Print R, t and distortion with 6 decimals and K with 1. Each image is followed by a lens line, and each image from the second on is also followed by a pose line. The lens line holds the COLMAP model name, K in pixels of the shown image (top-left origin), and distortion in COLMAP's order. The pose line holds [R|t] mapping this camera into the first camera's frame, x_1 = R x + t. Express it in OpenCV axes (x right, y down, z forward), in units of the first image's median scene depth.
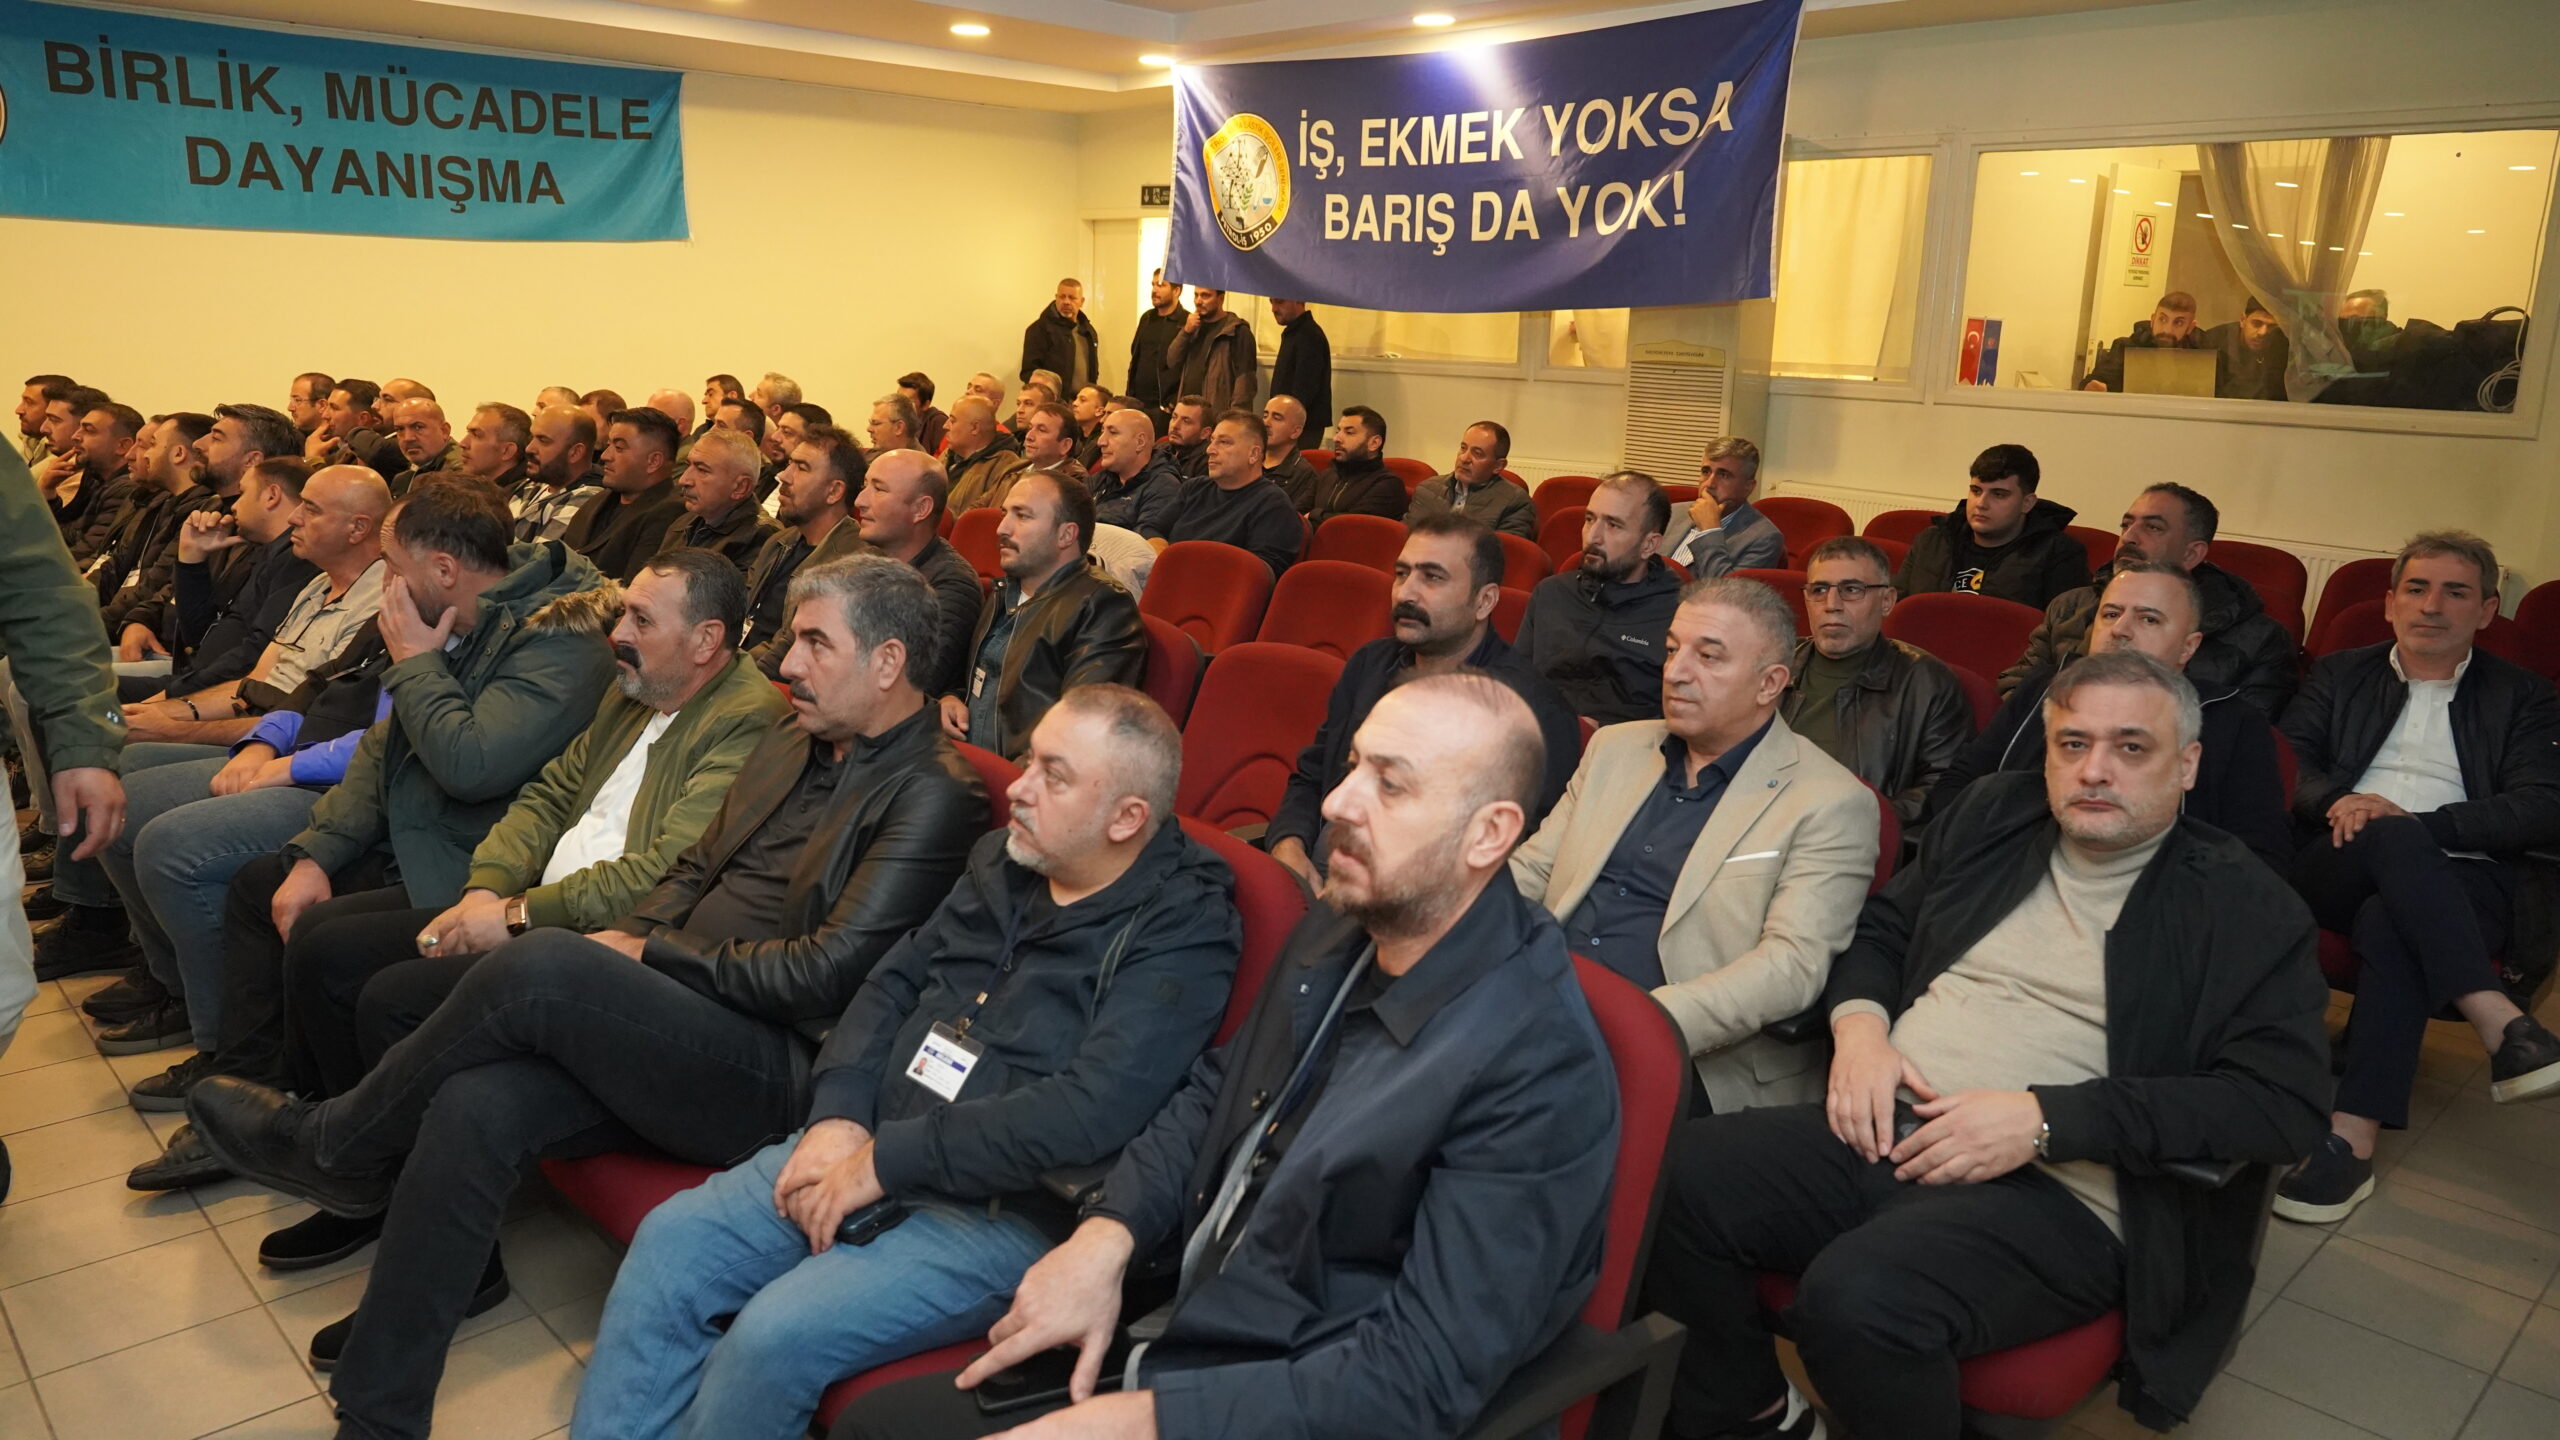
lens RADIAL K [[1725.3, 0, 1280.0], [0, 1725.3, 720.0], [0, 0, 1]] dist [-0.007418, -0.002635]
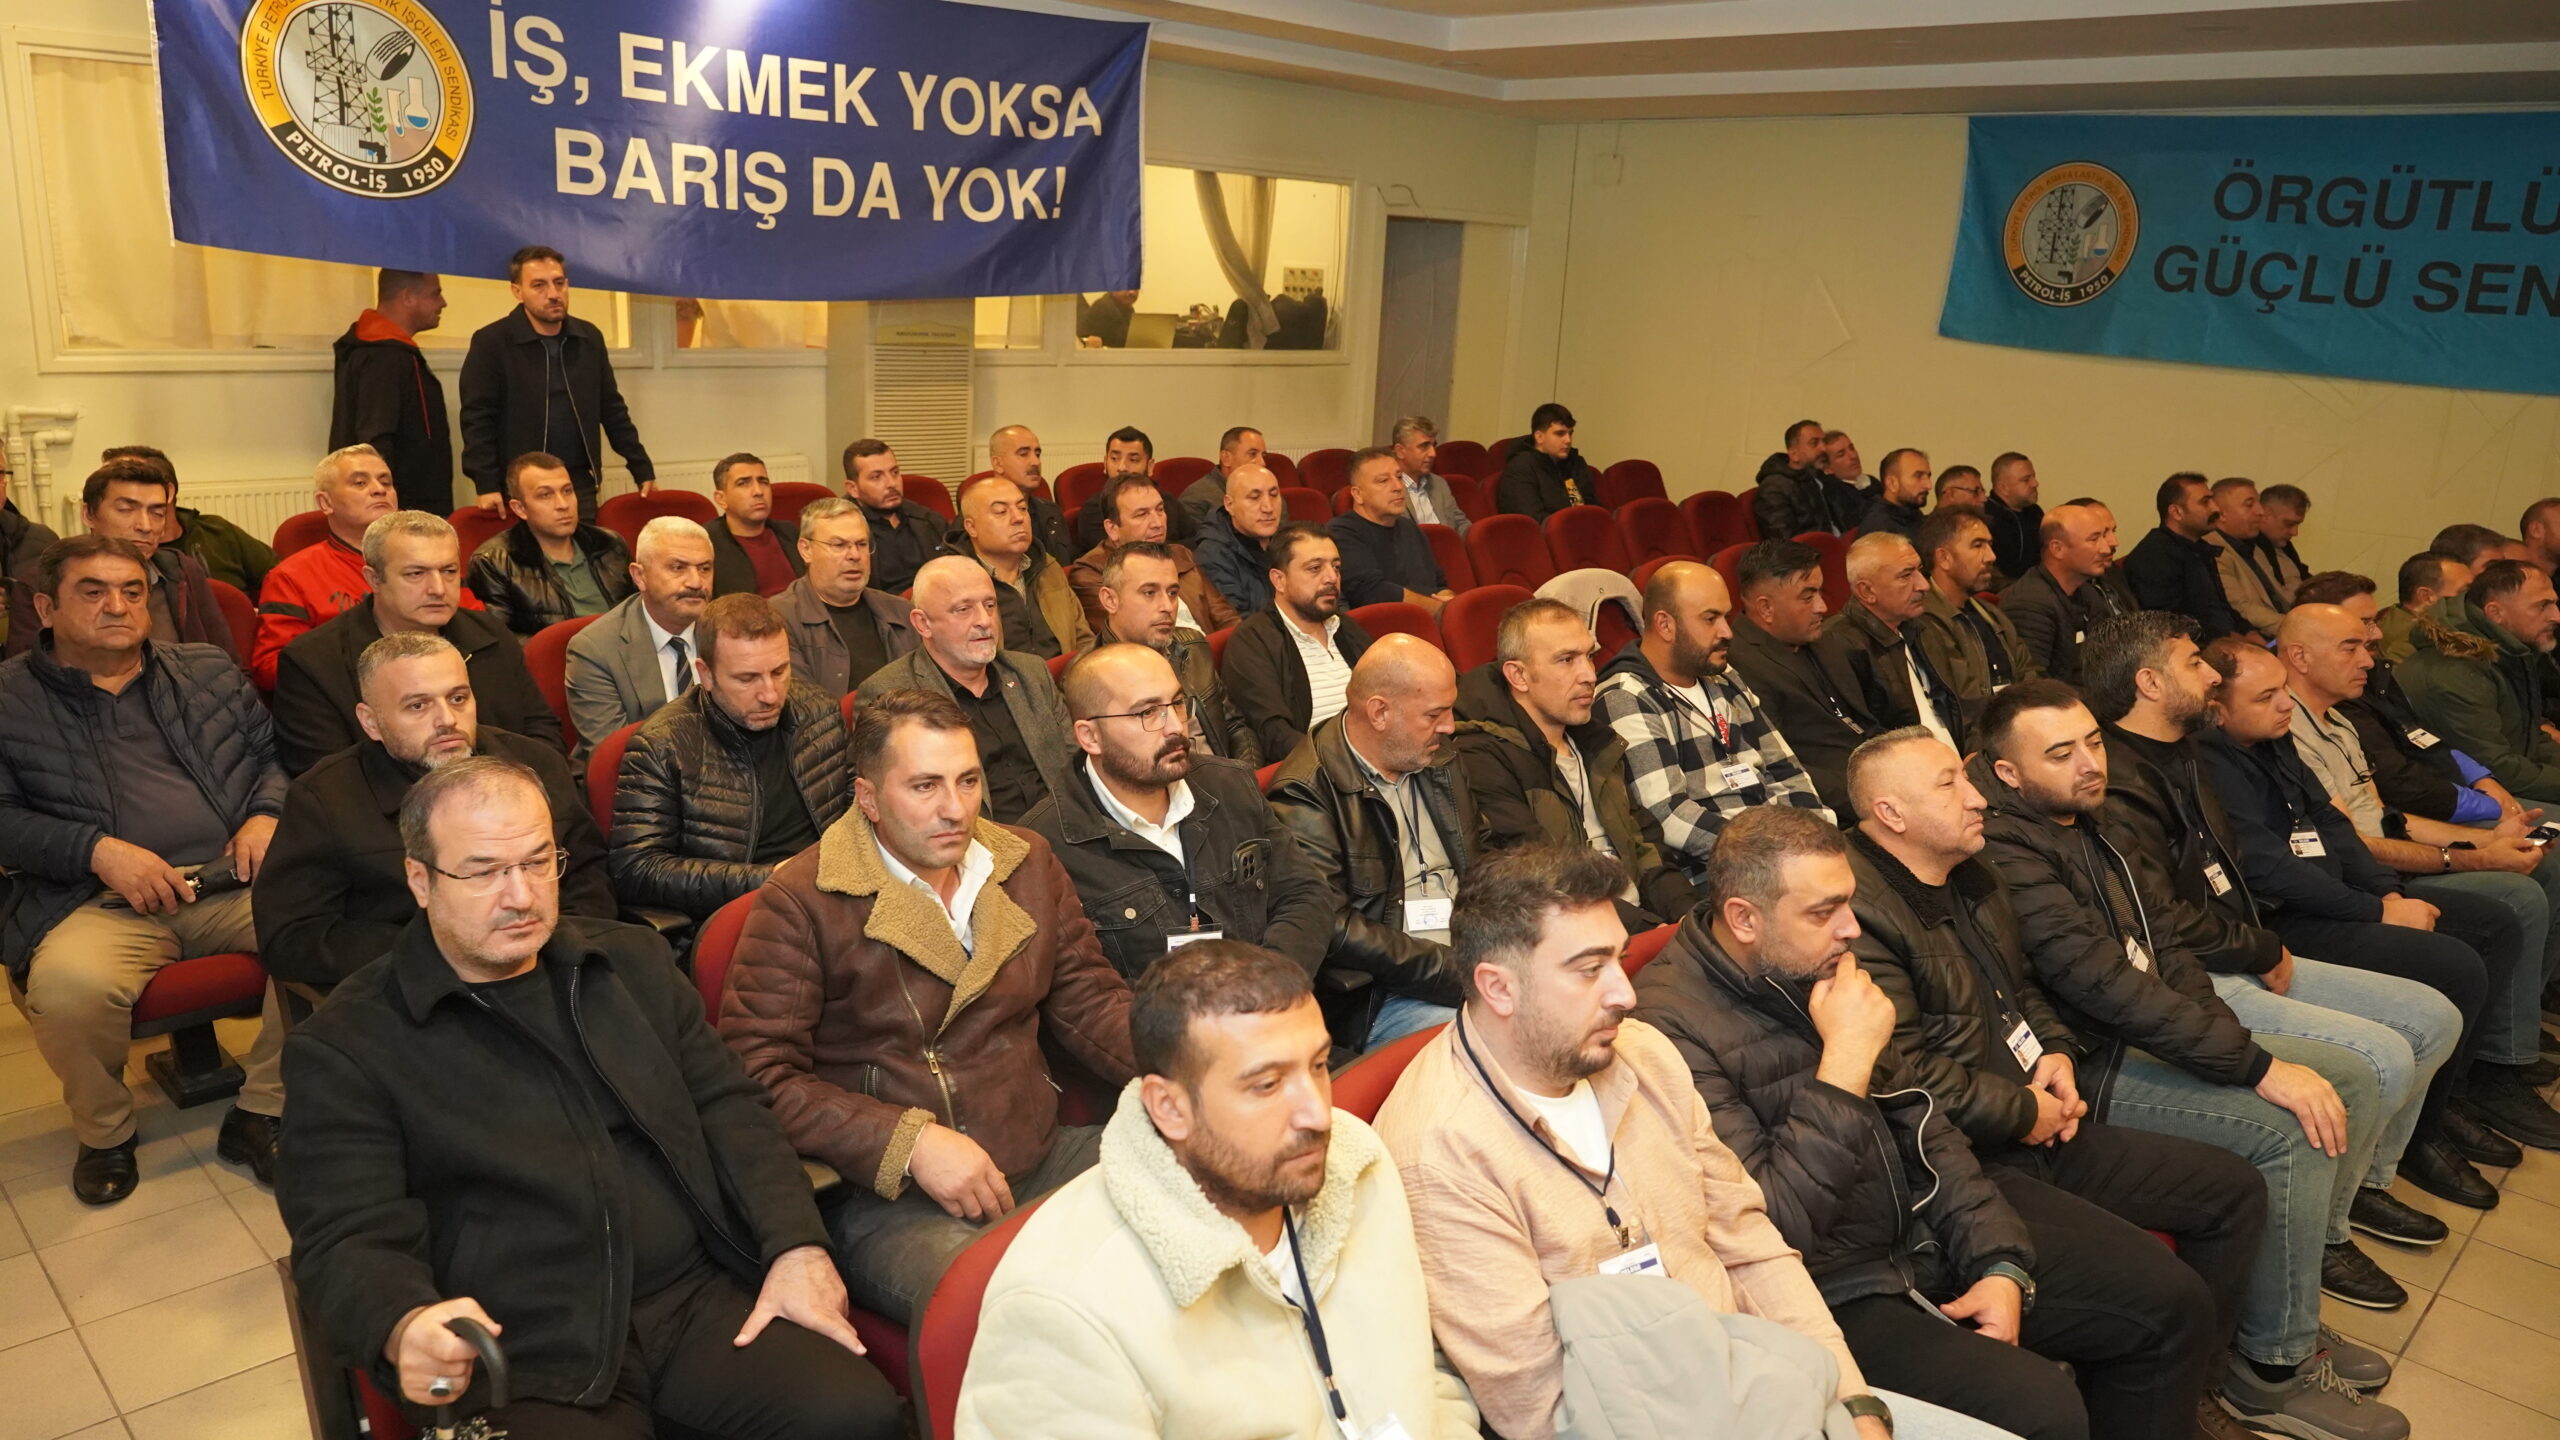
lens RADIAL K [[1725.3, 0, 1280.0], [0, 1725.3, 720.0], [0, 0, 1]] dist [-0.007418, -0.002635]
pose [[-0.024668, -0.282345, 0.958996, -0.752093], [0.176684, 0.942955, 0.282168, -0.237456], [-0.983959, 0.176399, 0.026625, 0.780672]]
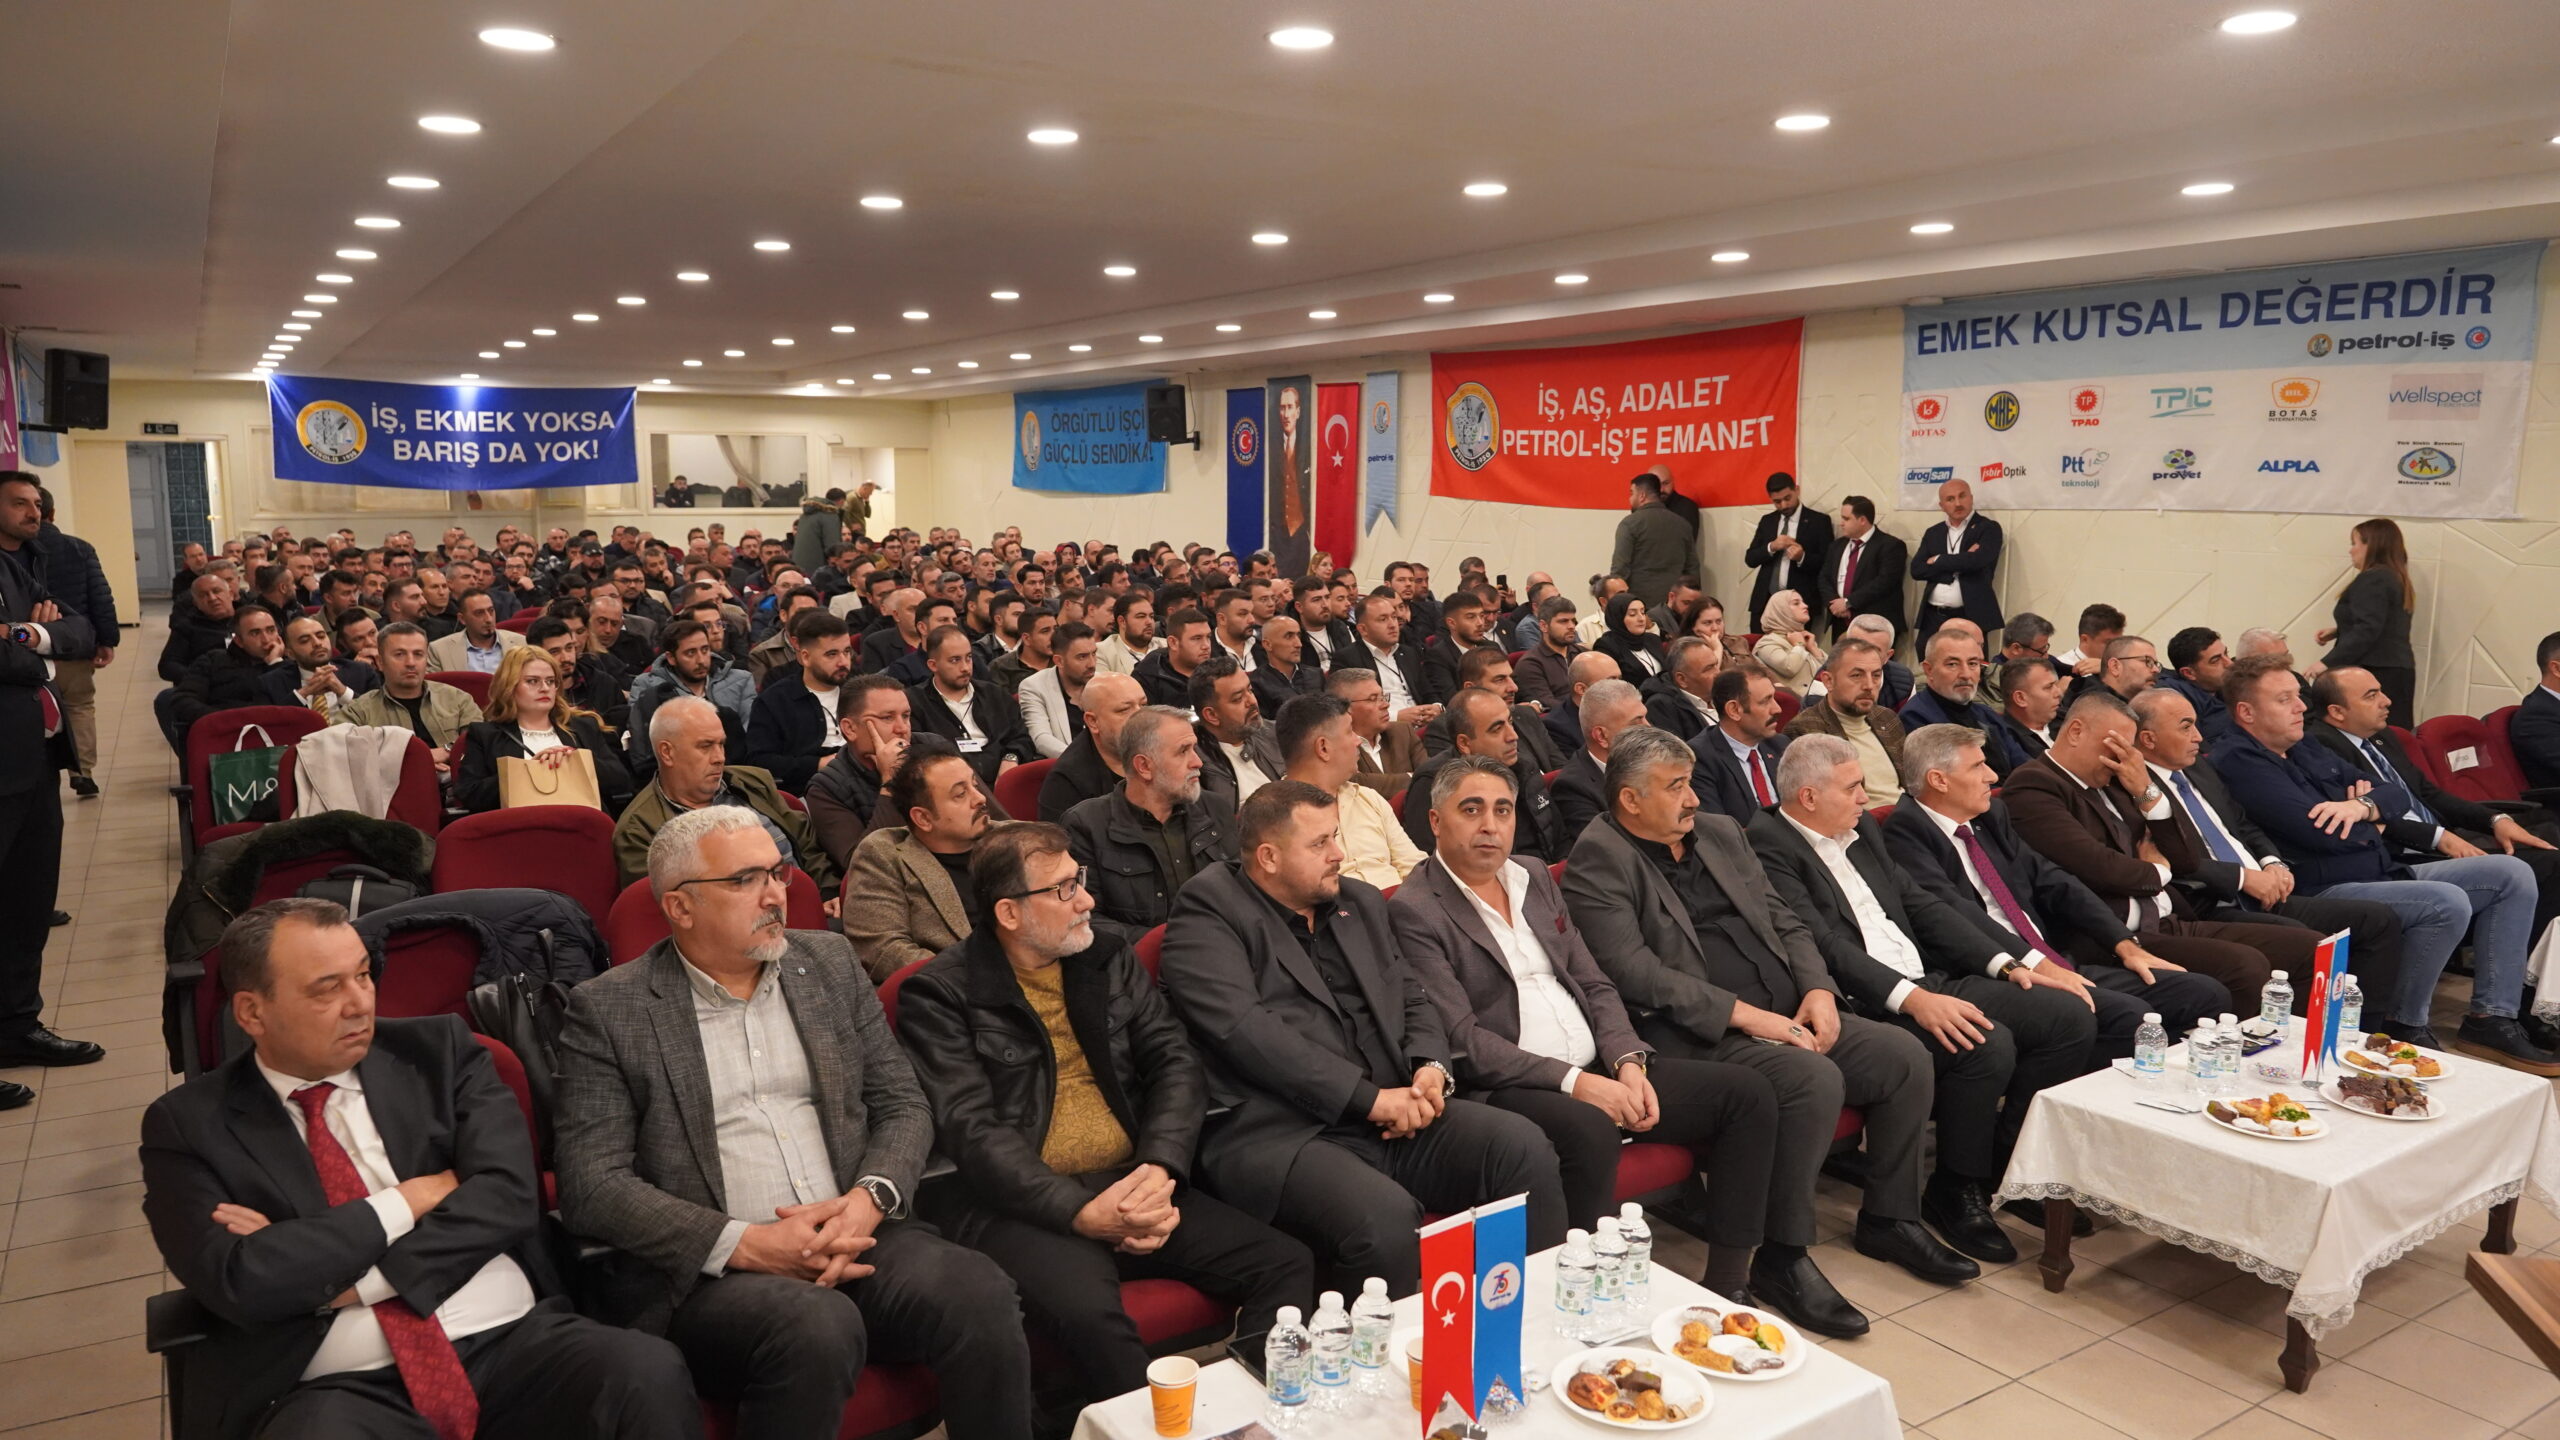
lens RADIAL K [[1739.4, 0, 1272.0], [0, 1739.4, 718.4], [0, 0, 1]] dist [-0.007665, -0.000020]
pose [[0.201267, -0.159590, 0.966448, -2.104416], [0.226445, 0.967493, 0.112605, 0.053608], [-0.953003, 0.196184, 0.230863, -0.573809]]
